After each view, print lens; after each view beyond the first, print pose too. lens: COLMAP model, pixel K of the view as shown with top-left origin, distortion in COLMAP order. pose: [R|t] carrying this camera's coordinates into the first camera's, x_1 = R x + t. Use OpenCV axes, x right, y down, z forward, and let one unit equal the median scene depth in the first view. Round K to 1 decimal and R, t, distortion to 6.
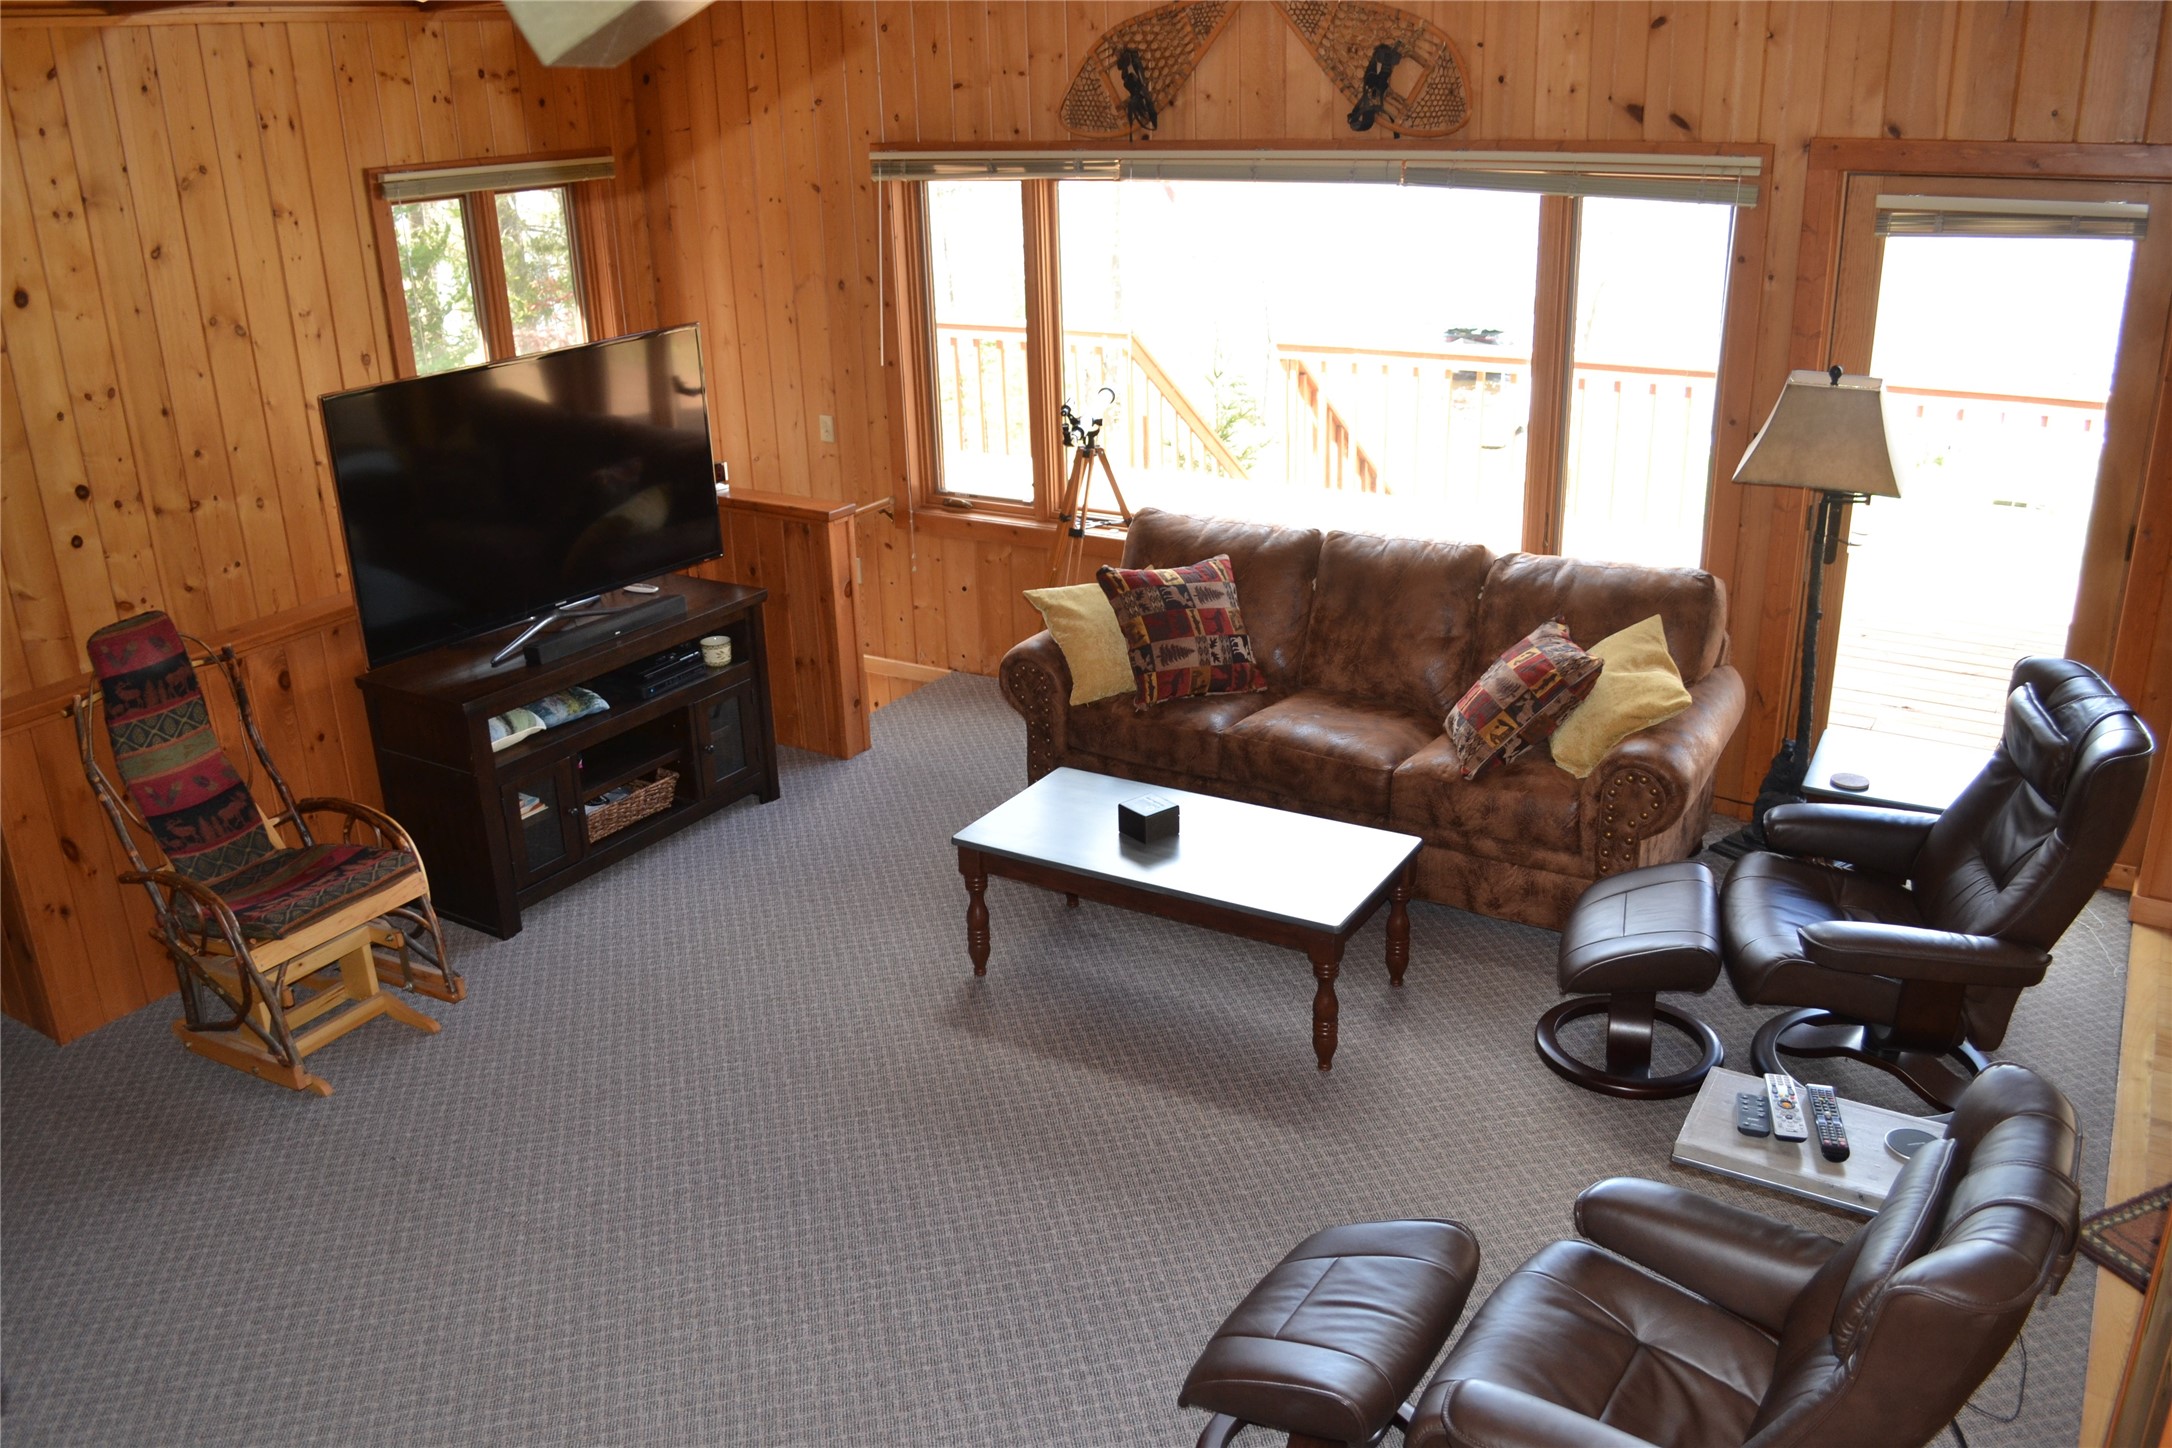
lens RADIAL K [[1730.9, 0, 1085.7], [0, 1730.9, 718.9], [0, 0, 1]] dist [-0.079963, 0.007868]
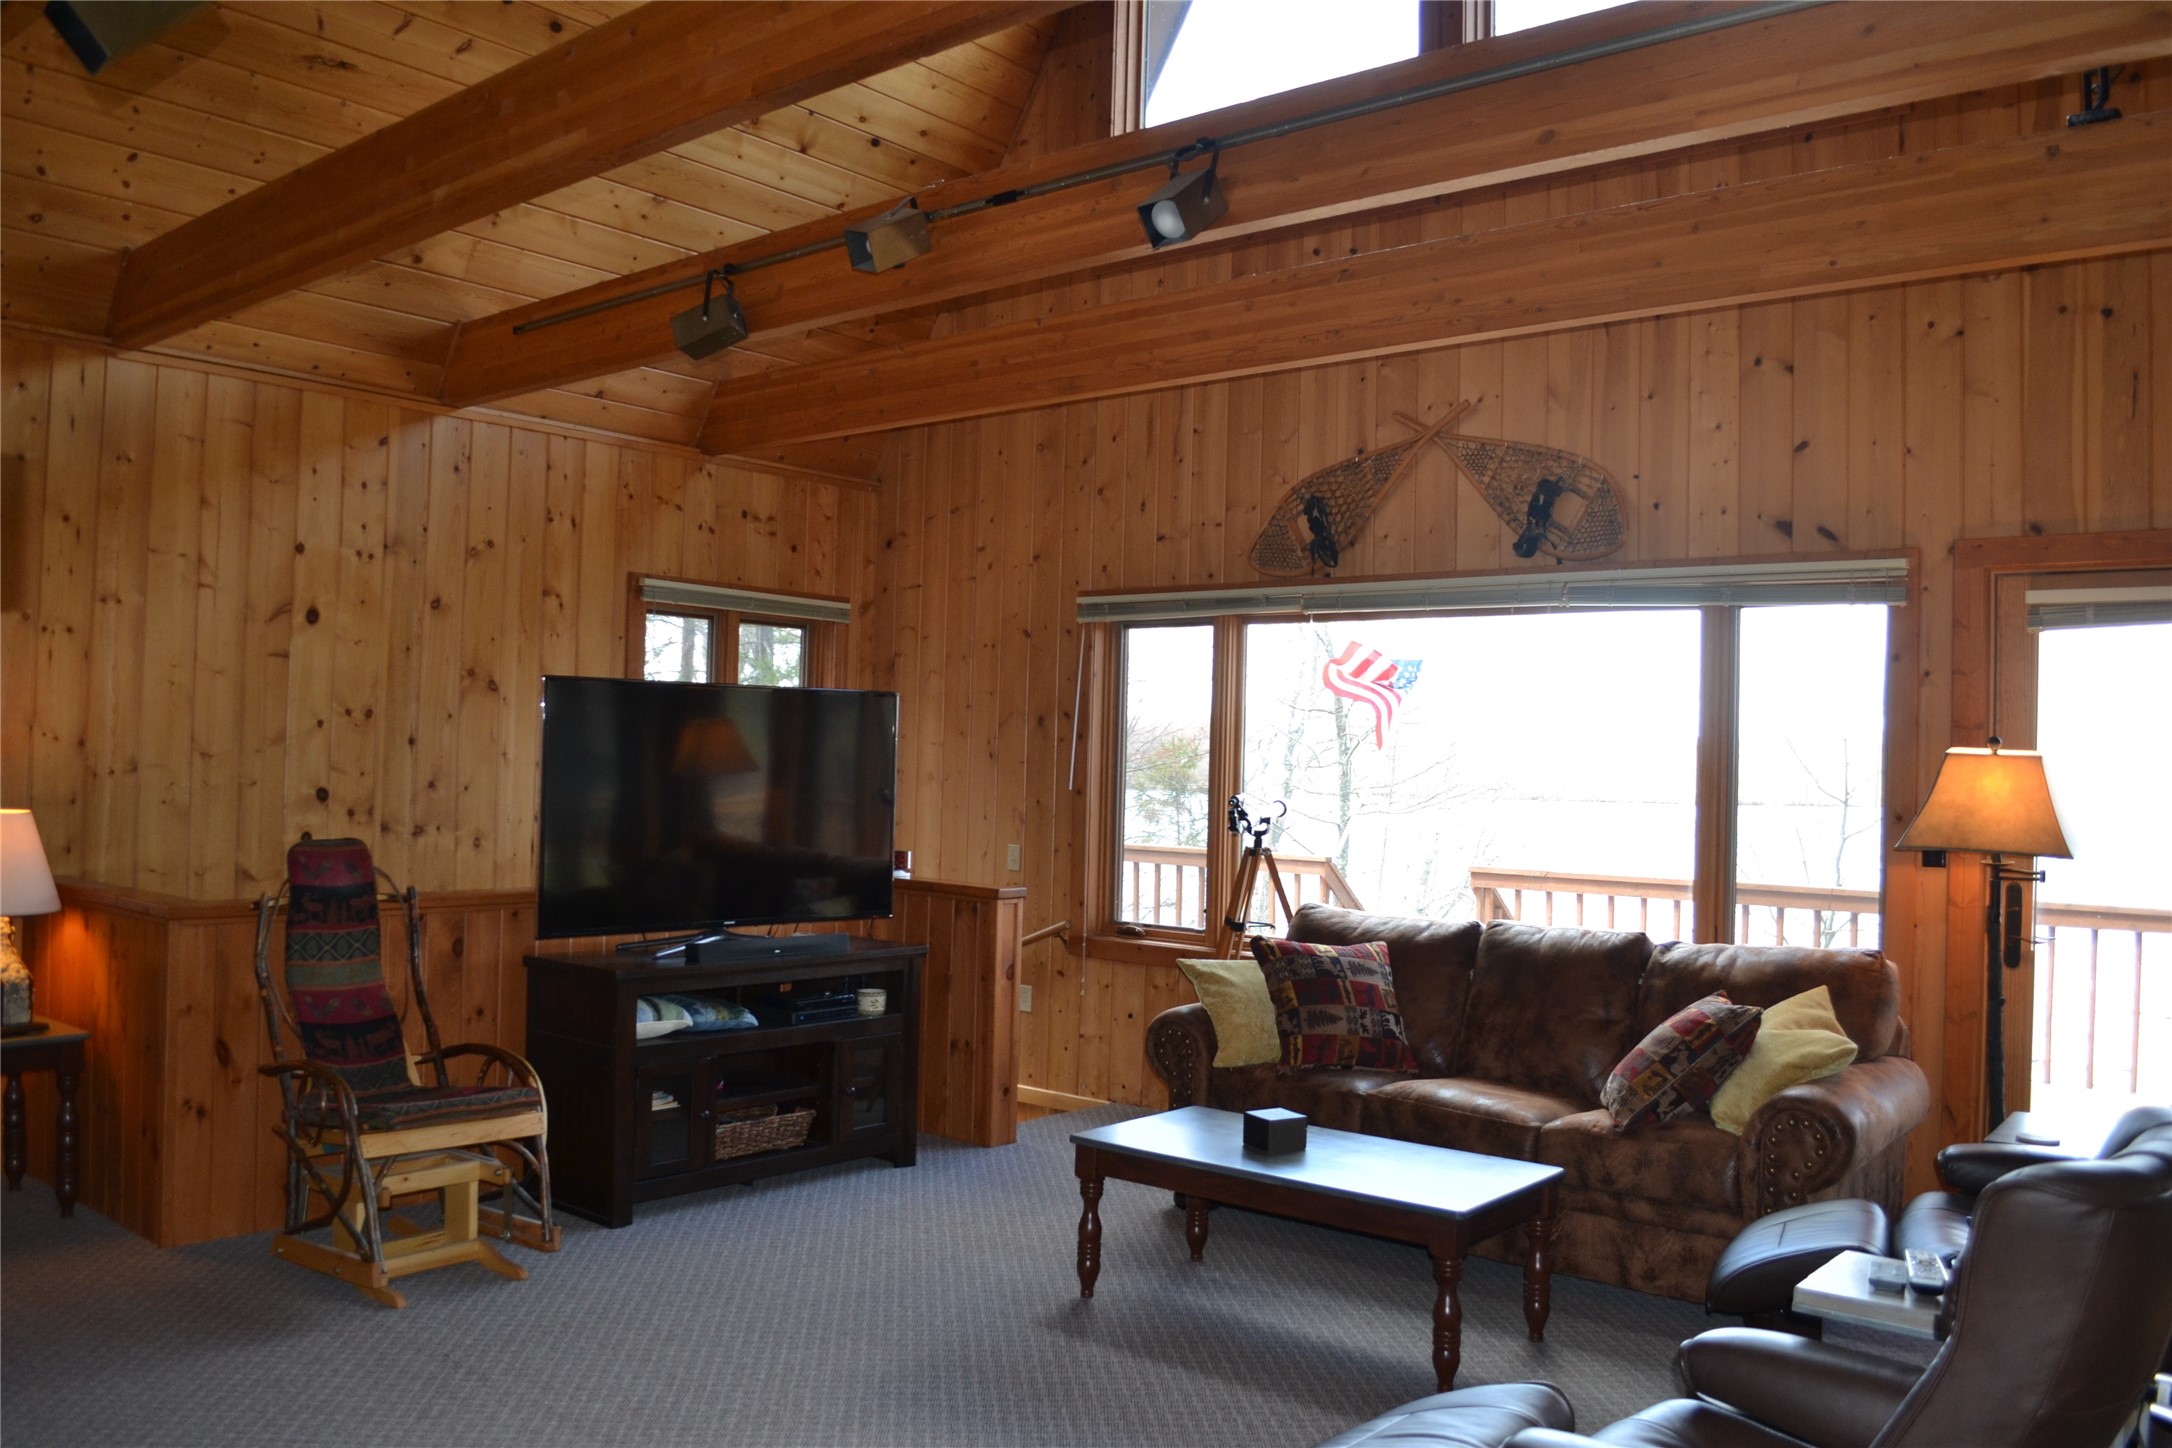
lens RADIAL K [[1730.9, 0, 1084.3], [0, 1730.9, 718.6], [0, 0, 1]] dist [-0.079963, 0.007868]
pose [[0.988413, 0.052948, -0.142252, 0.048260], [-0.102603, 0.923708, -0.369102, 0.180963], [0.111856, 0.379420, 0.918438, 0.020580]]
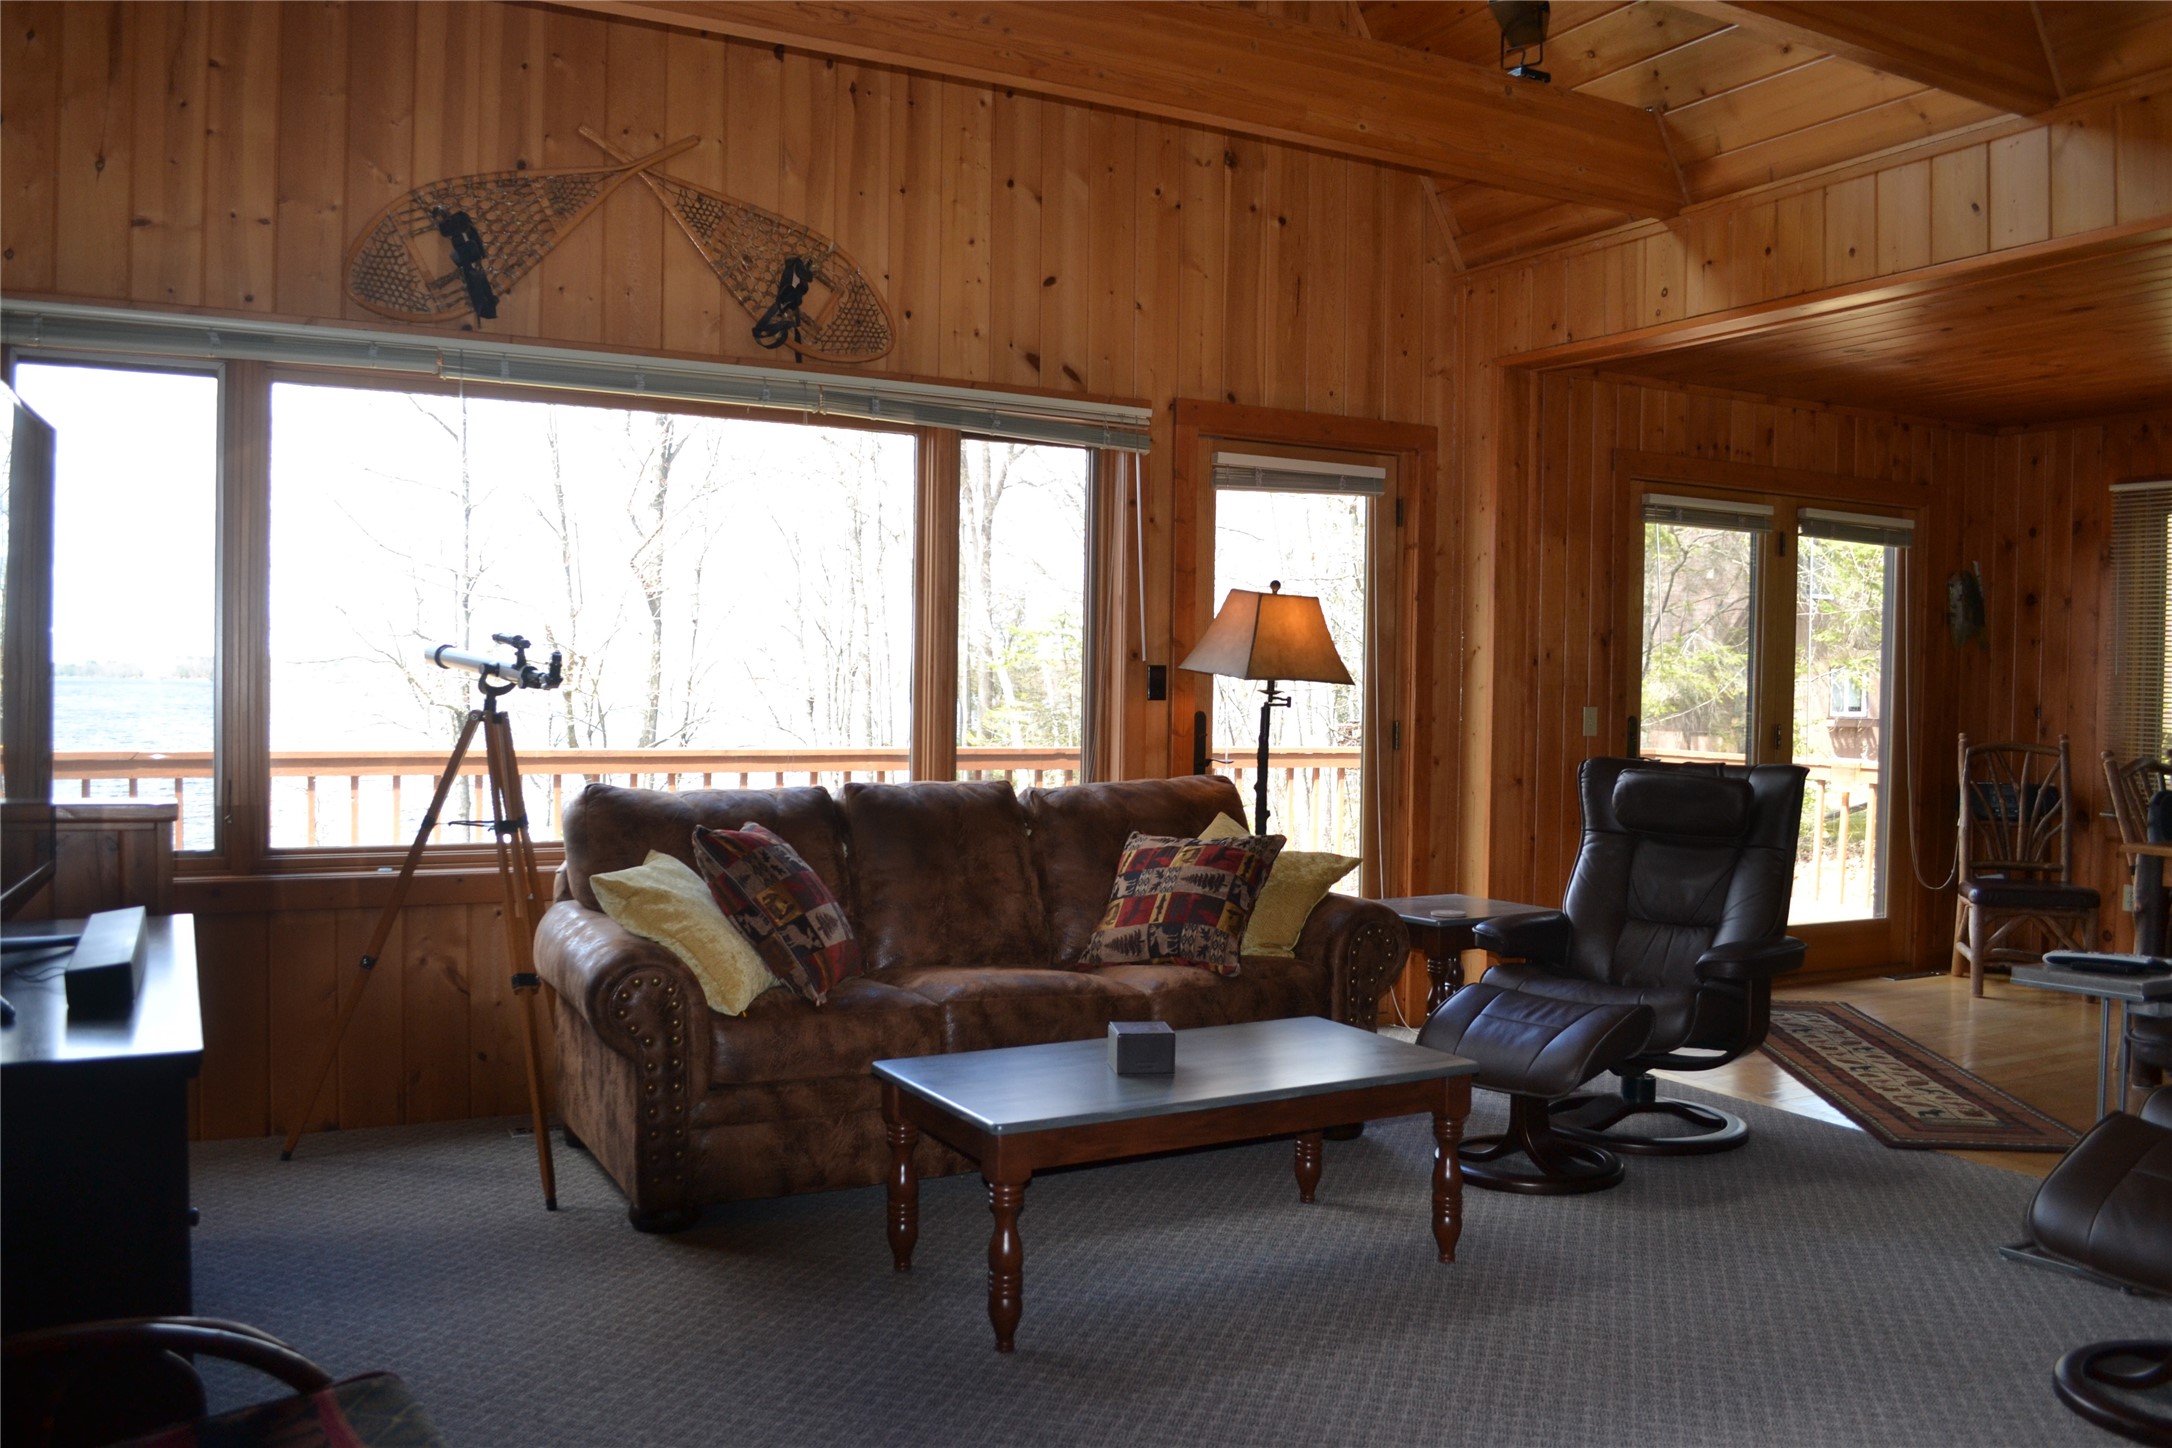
lens RADIAL K [[1730.9, 0, 1088.9], [0, 1730.9, 722.8], [0, 0, 1]] dist [-0.079963, 0.007868]
pose [[0.494414, 0.013401, 0.869123, -0.547700], [0.275646, 0.945857, -0.171389, 0.039925], [-0.824363, 0.324308, 0.463951, 0.531651]]
